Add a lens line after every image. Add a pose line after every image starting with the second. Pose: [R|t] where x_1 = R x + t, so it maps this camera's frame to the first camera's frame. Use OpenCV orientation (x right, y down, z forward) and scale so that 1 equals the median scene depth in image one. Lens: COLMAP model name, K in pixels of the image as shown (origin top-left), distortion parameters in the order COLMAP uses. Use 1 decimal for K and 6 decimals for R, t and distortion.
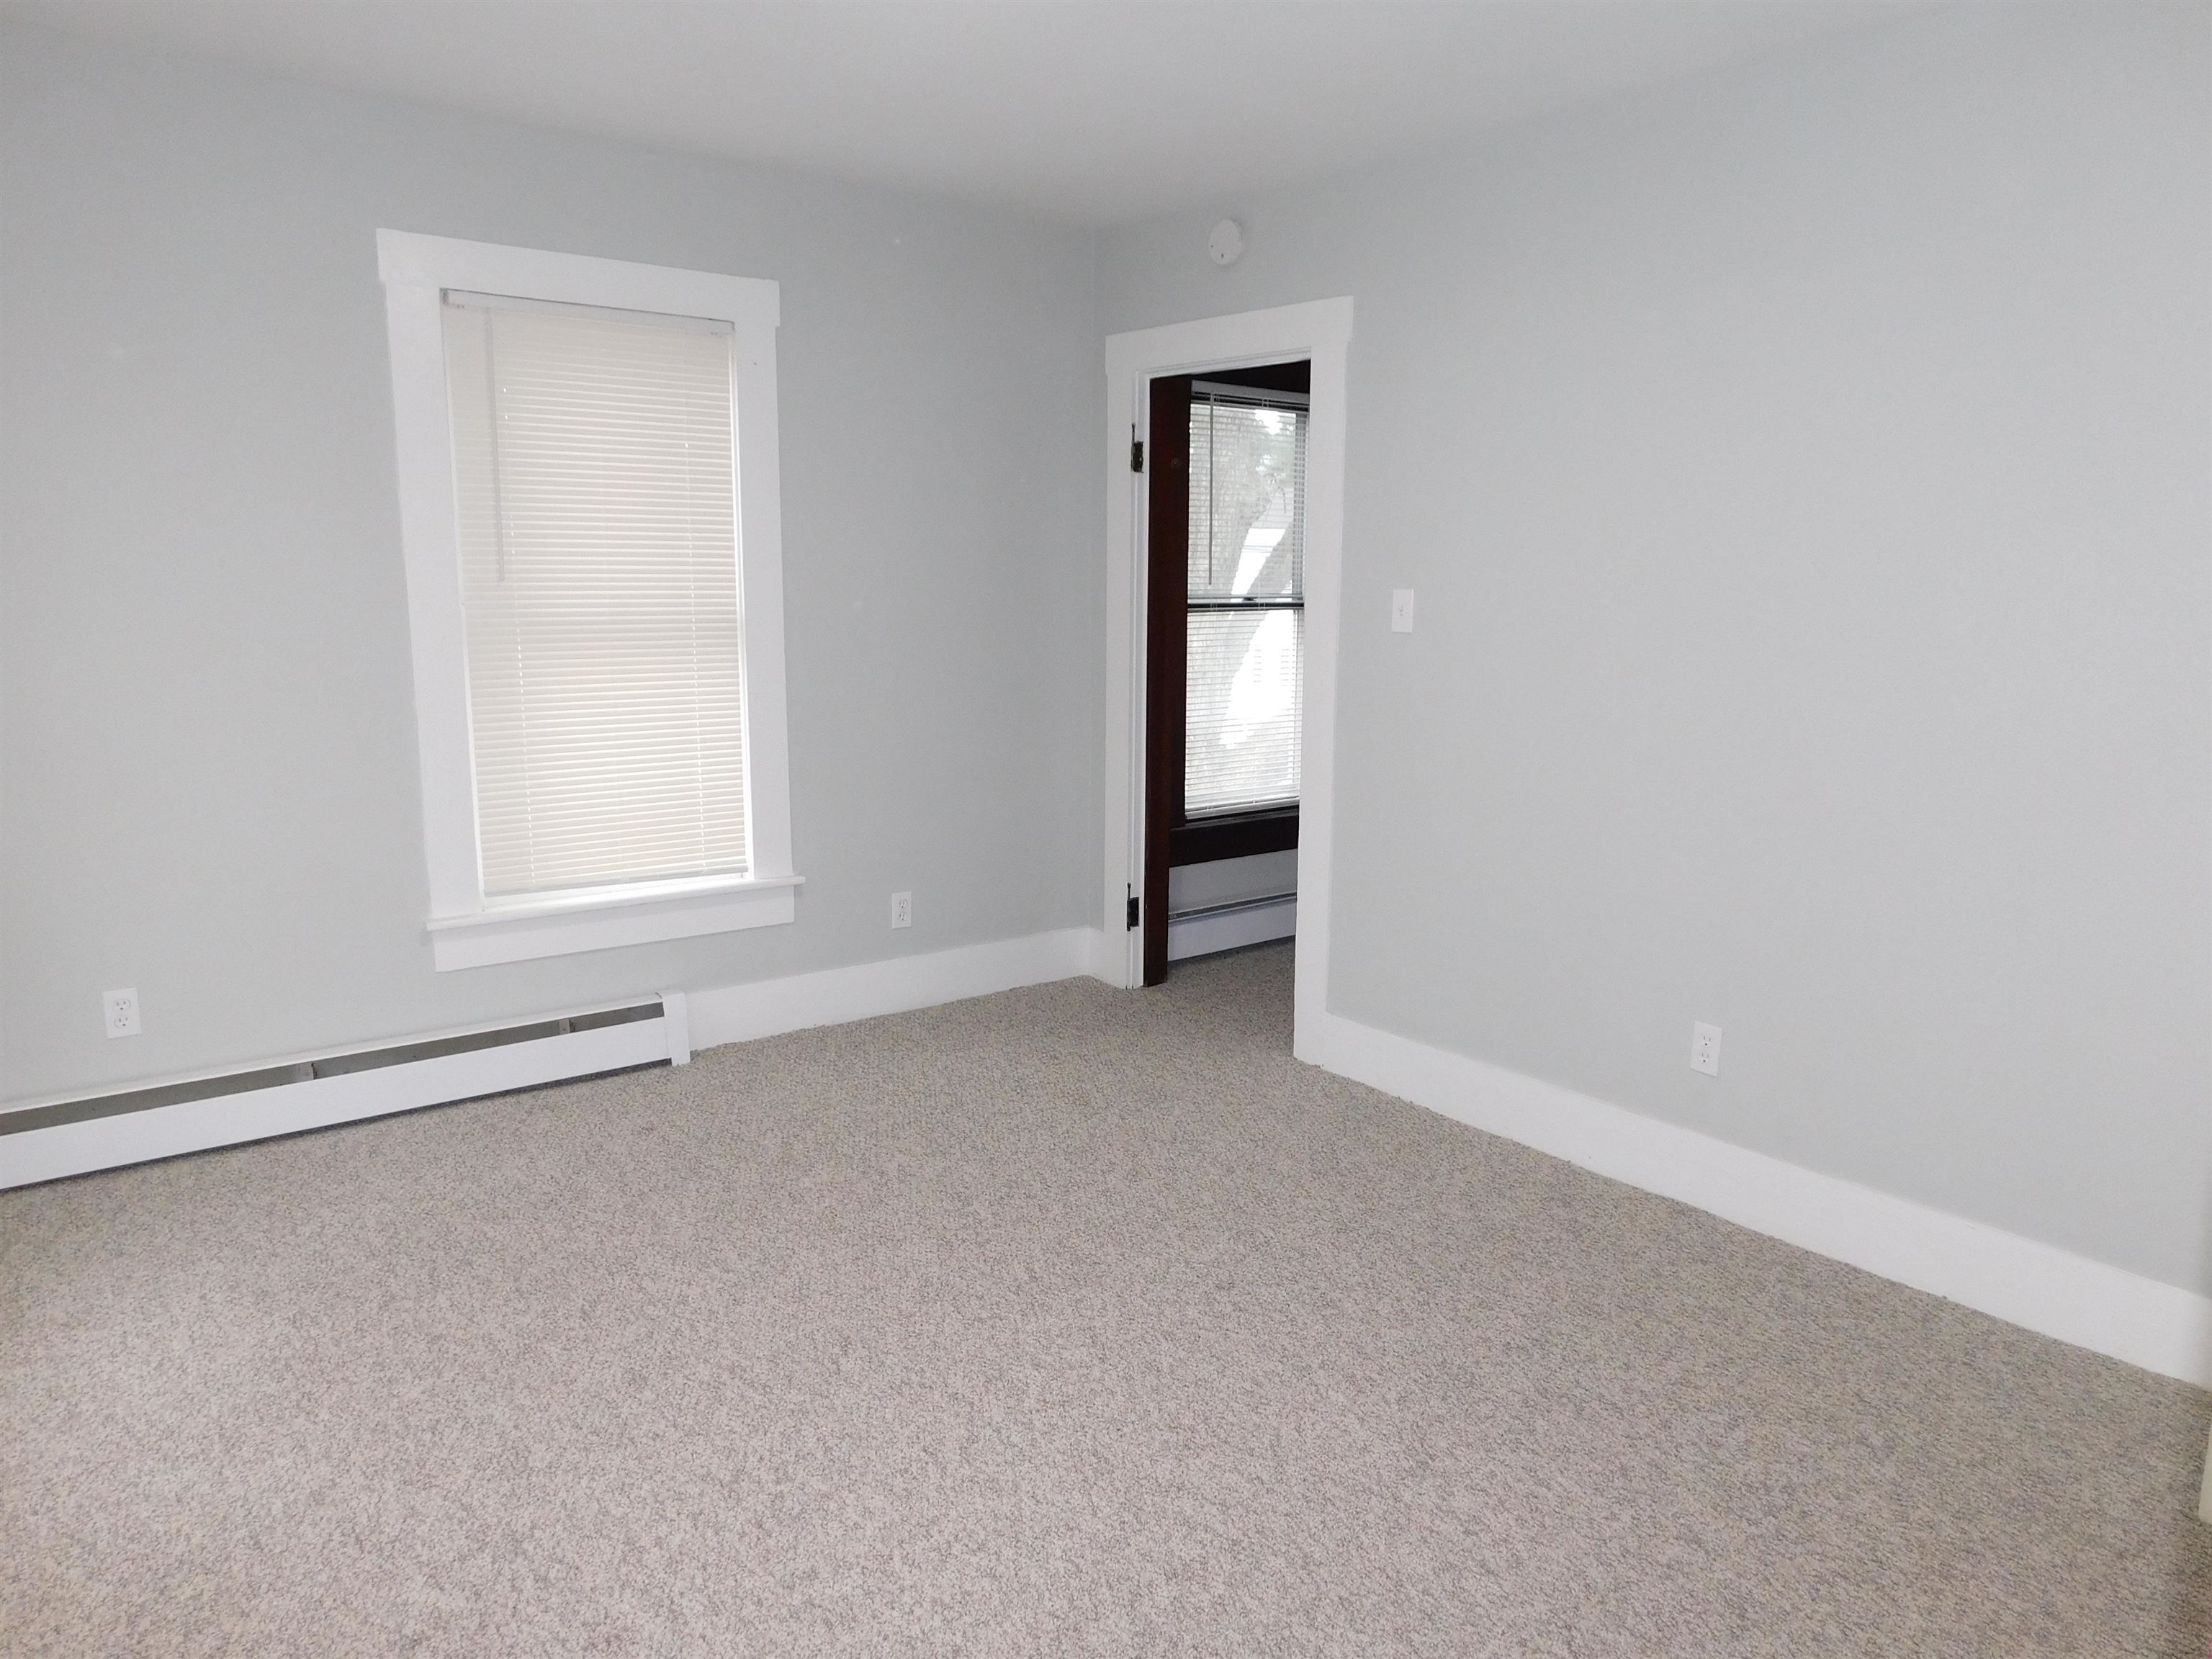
lens RADIAL K [[1461.6, 0, 1102.6], [0, 1461.6, 833.3], [0, 0, 1]] dist [-0.067355, 0.052930]
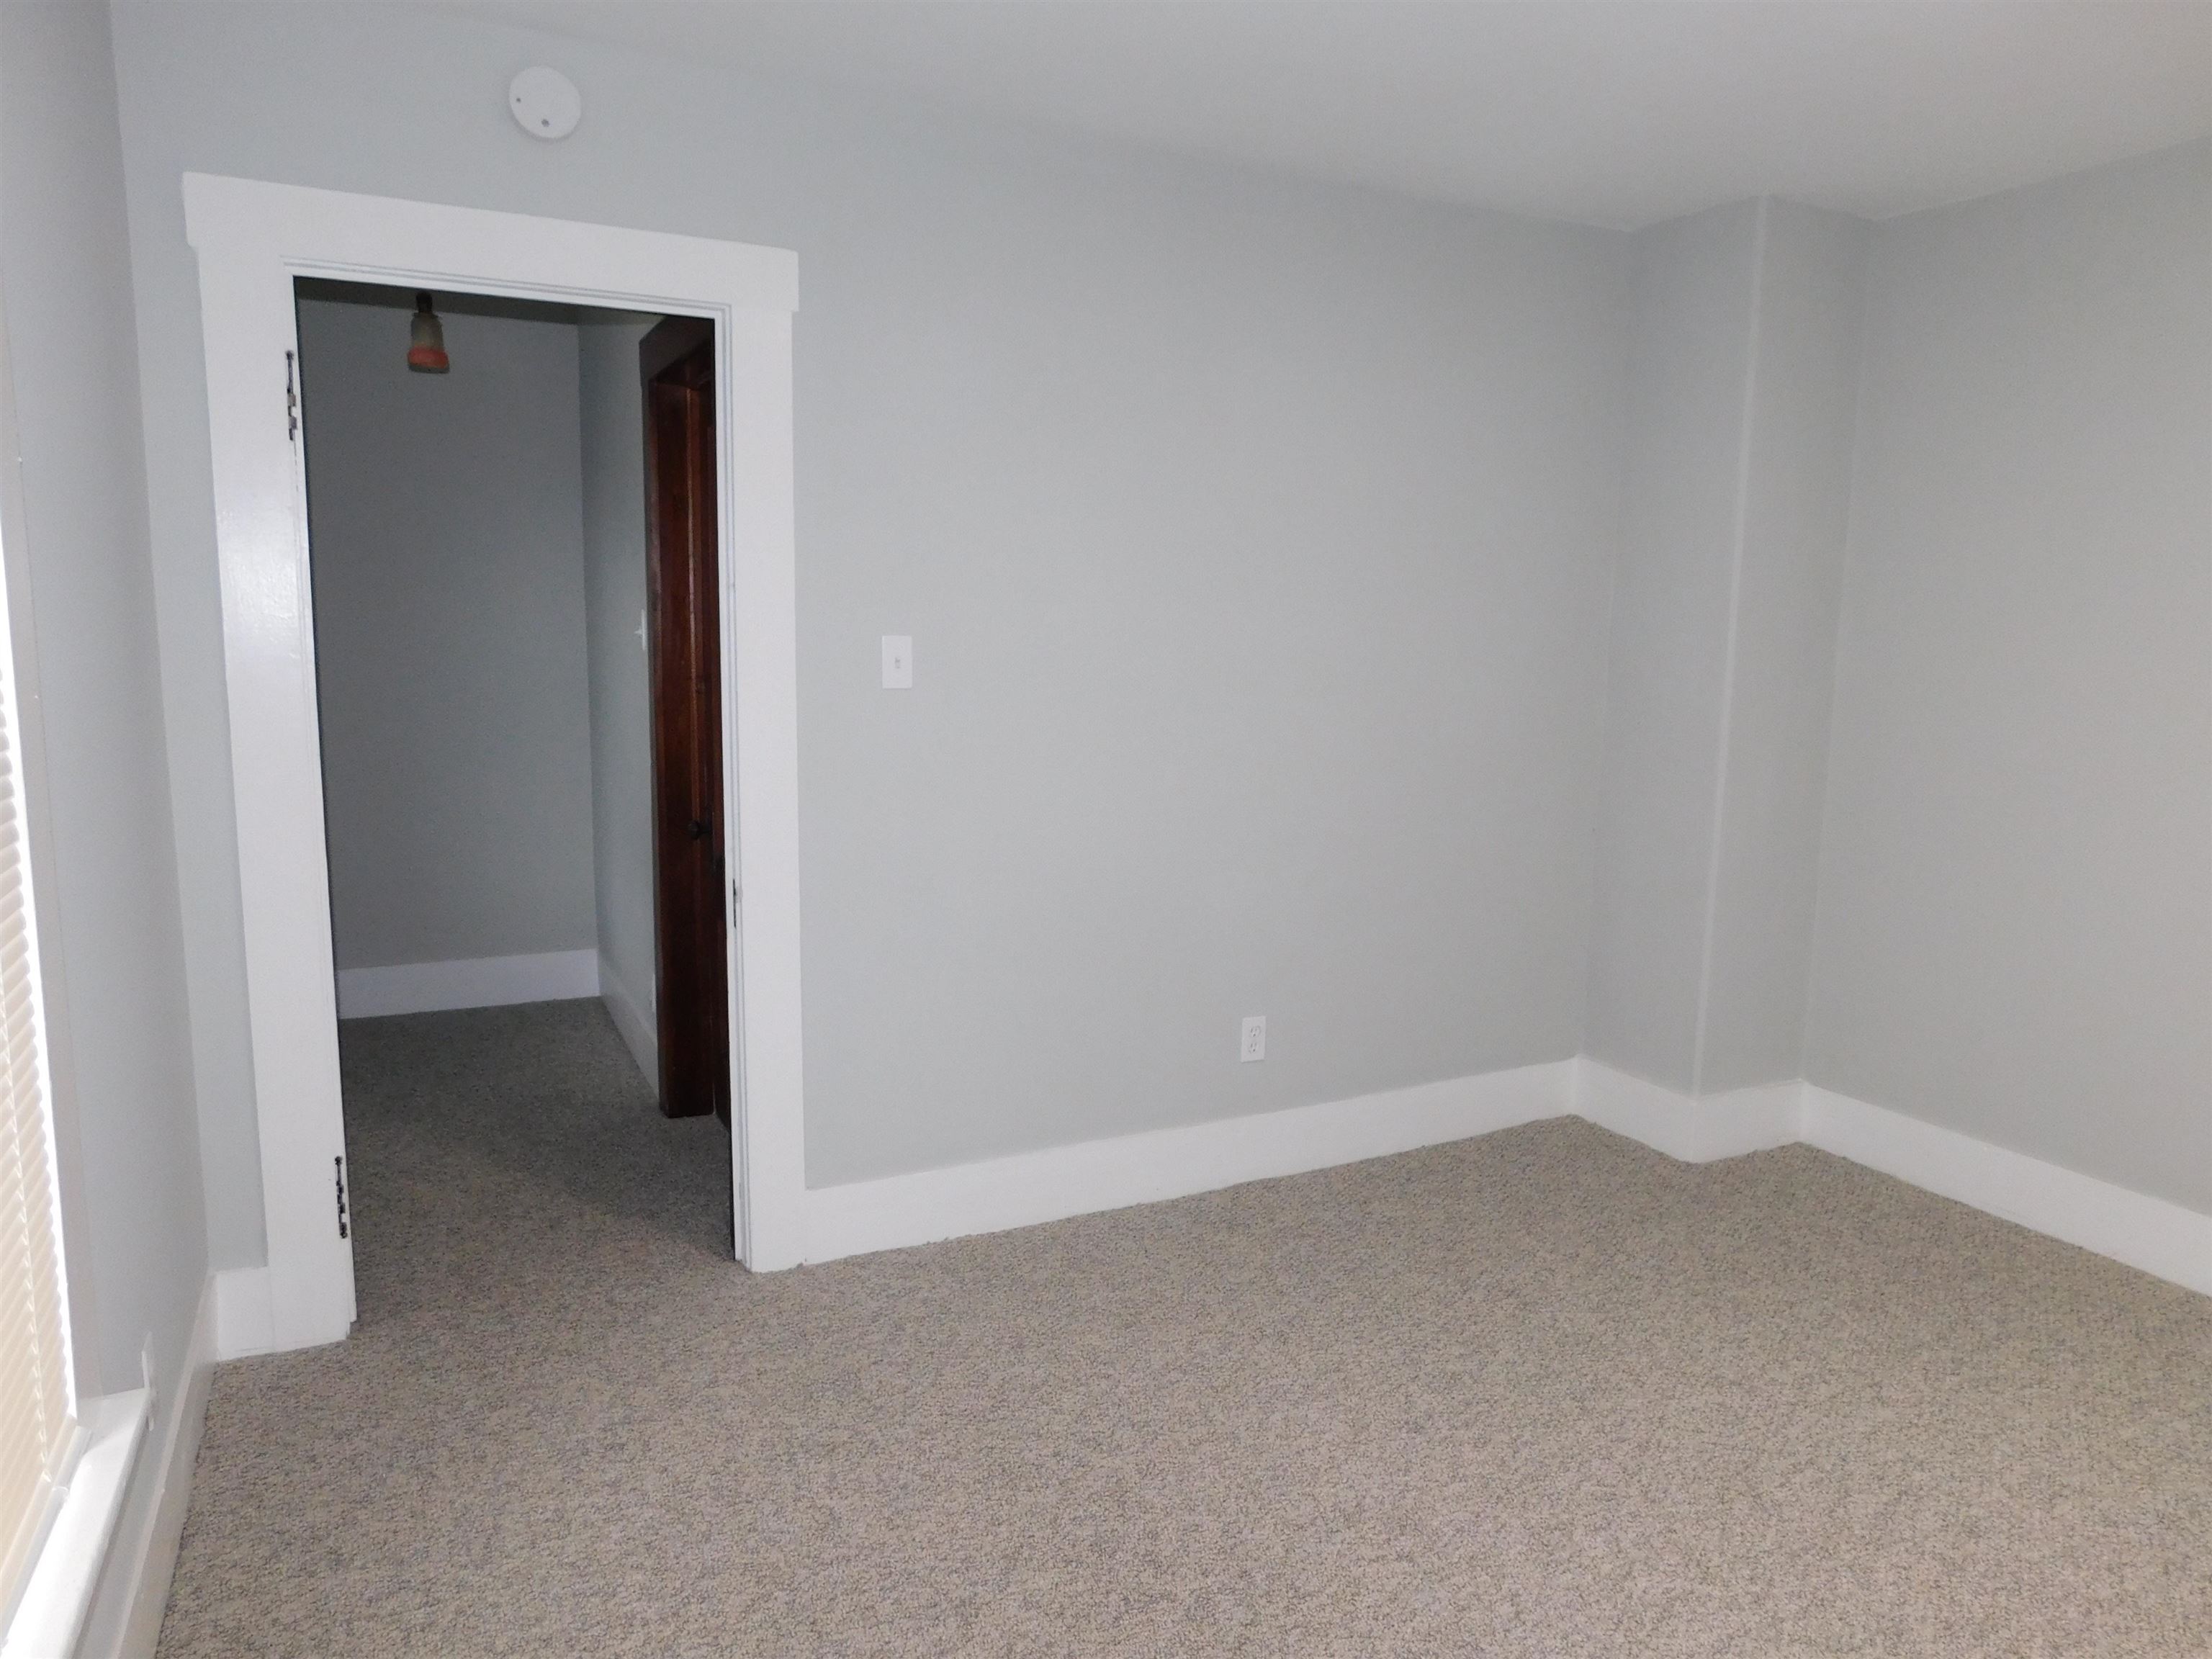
lens RADIAL K [[1461.6, 0, 1105.2], [0, 1461.6, 827.7], [0, 0, 1]] dist [-0.067355, 0.052930]
pose [[0.184043, -0.145852, 0.972037, -0.576518], [0.162856, 0.979786, 0.116180, -0.137416], [-0.969333, 0.136919, 0.204076, 0.729047]]
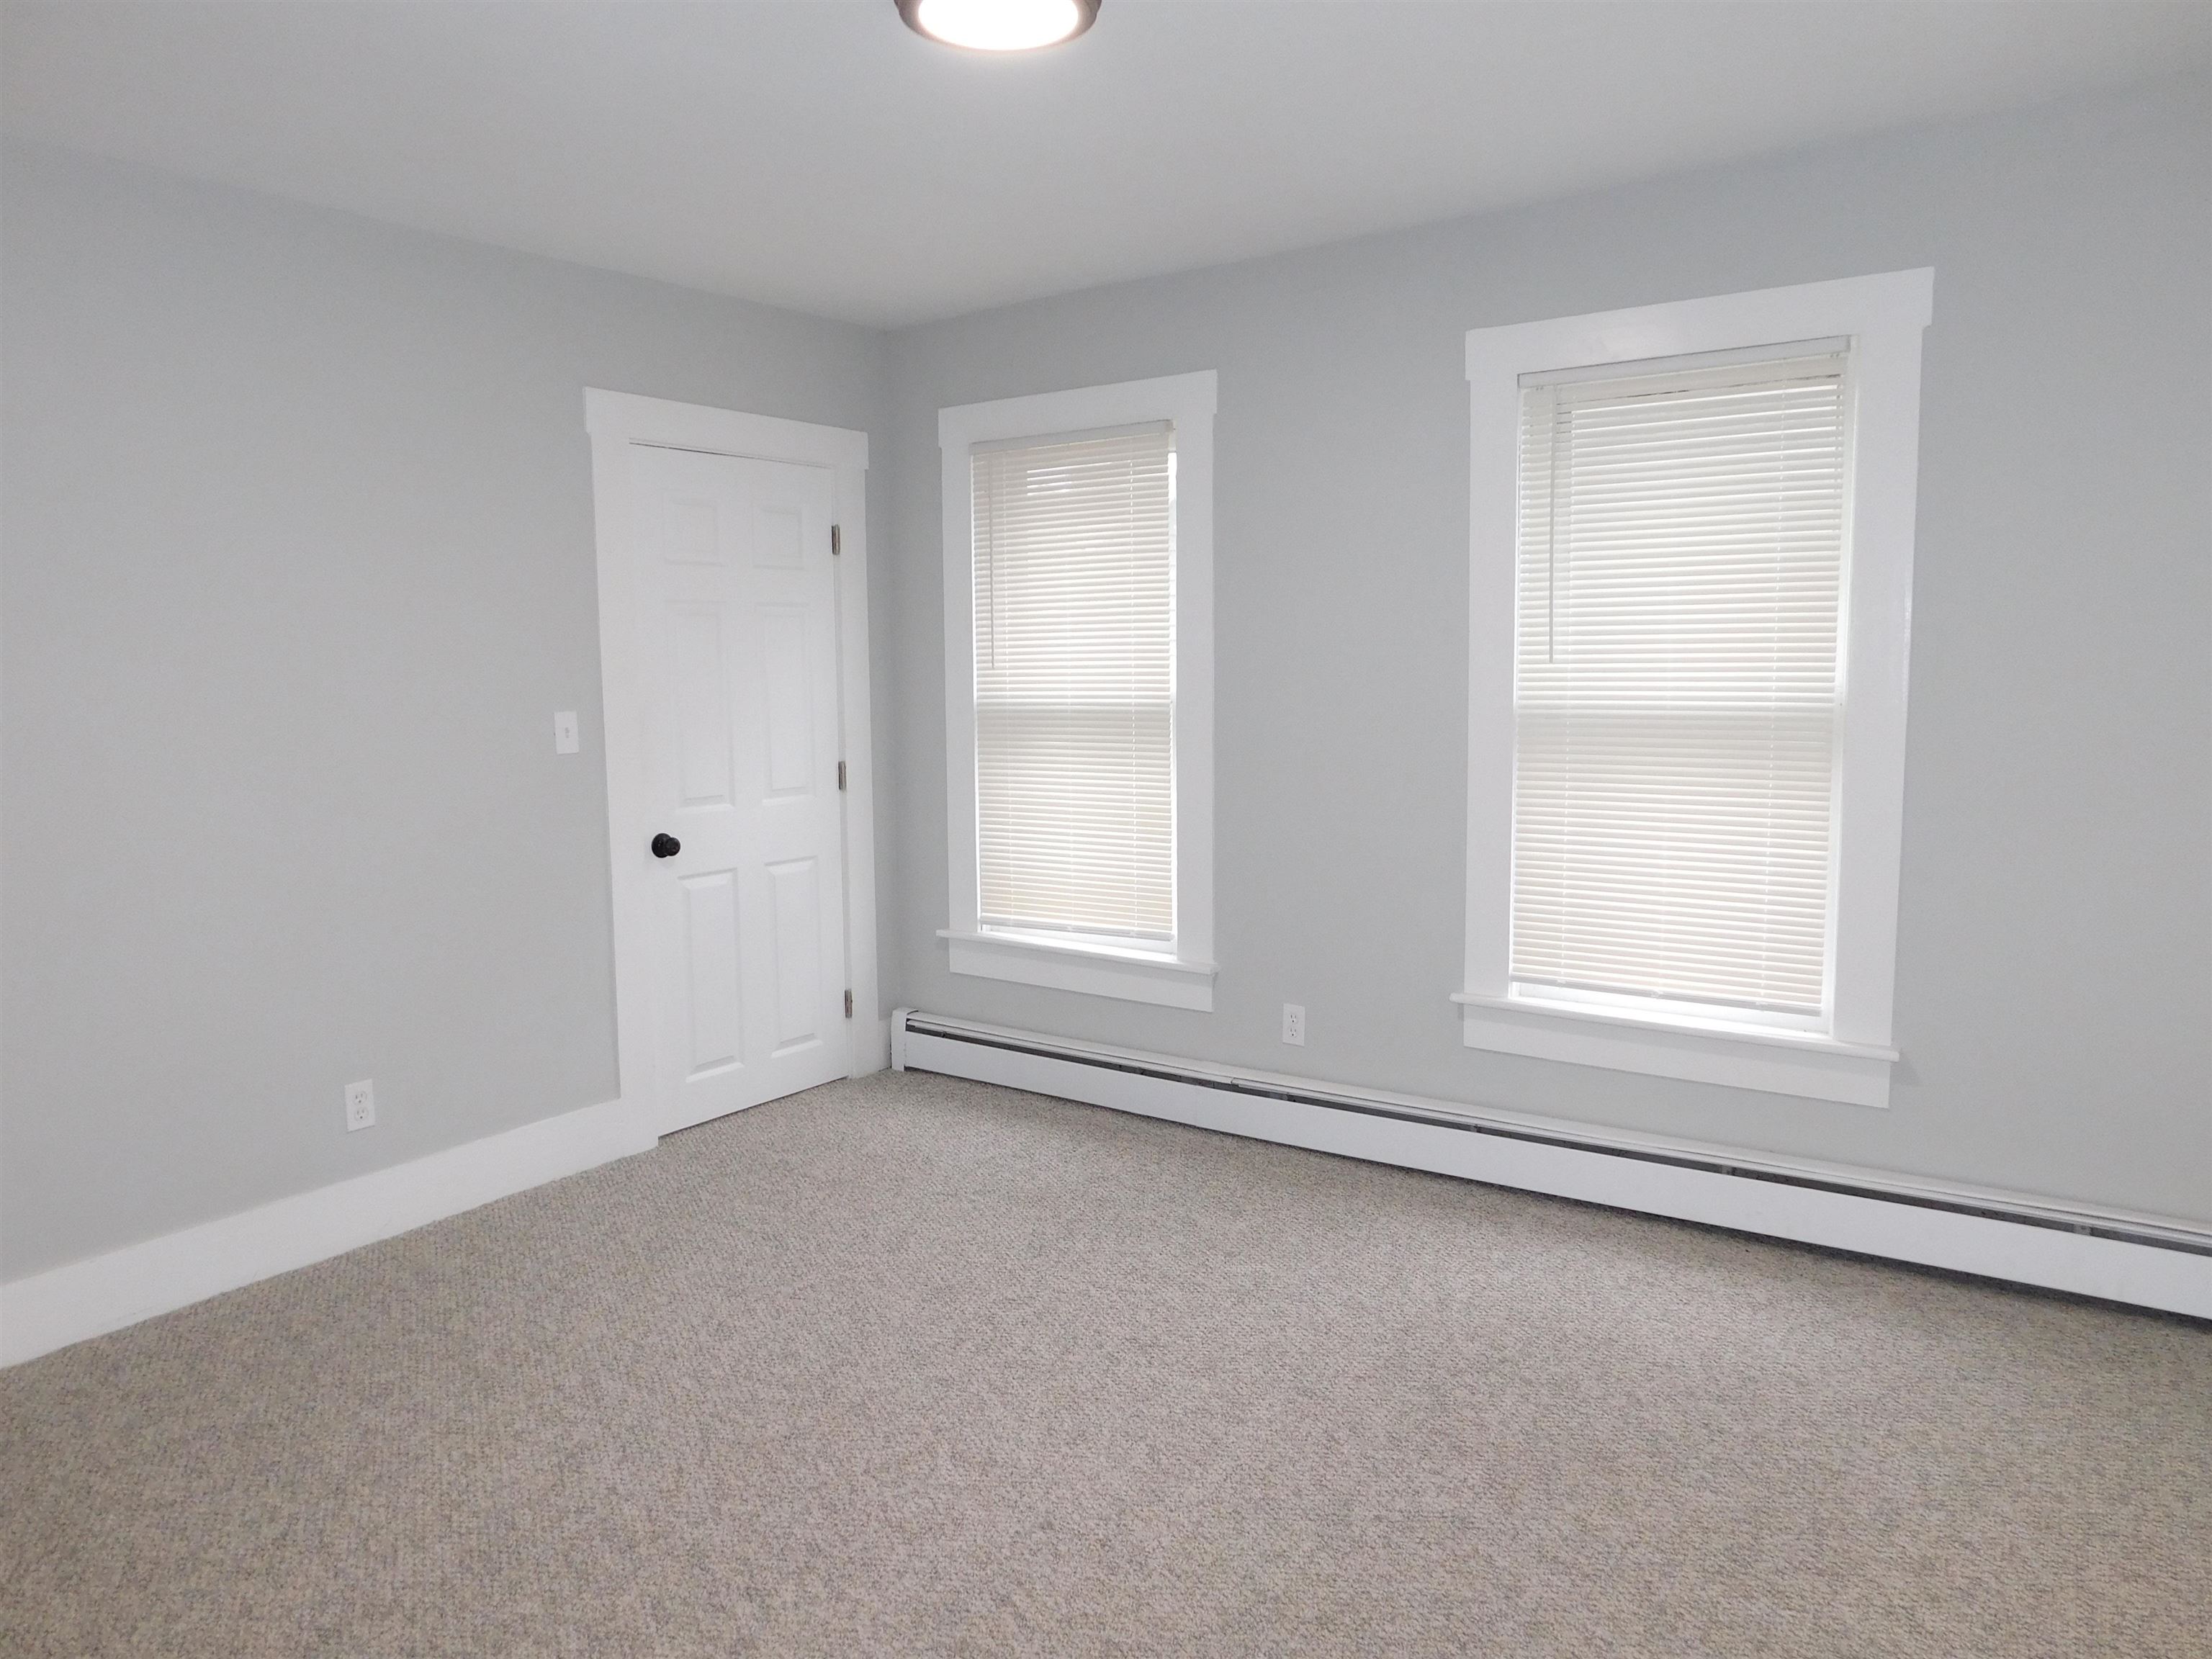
lens RADIAL K [[1461.6, 0, 1106.8], [0, 1461.6, 825.8], [0, 0, 1]] dist [-0.067355, 0.052930]
pose [[-0.949376, 0.039024, -0.311709, 0.093871], [-0.051374, 0.959608, 0.276609, -0.214131], [0.309913, 0.278620, -0.909024, 1.214853]]
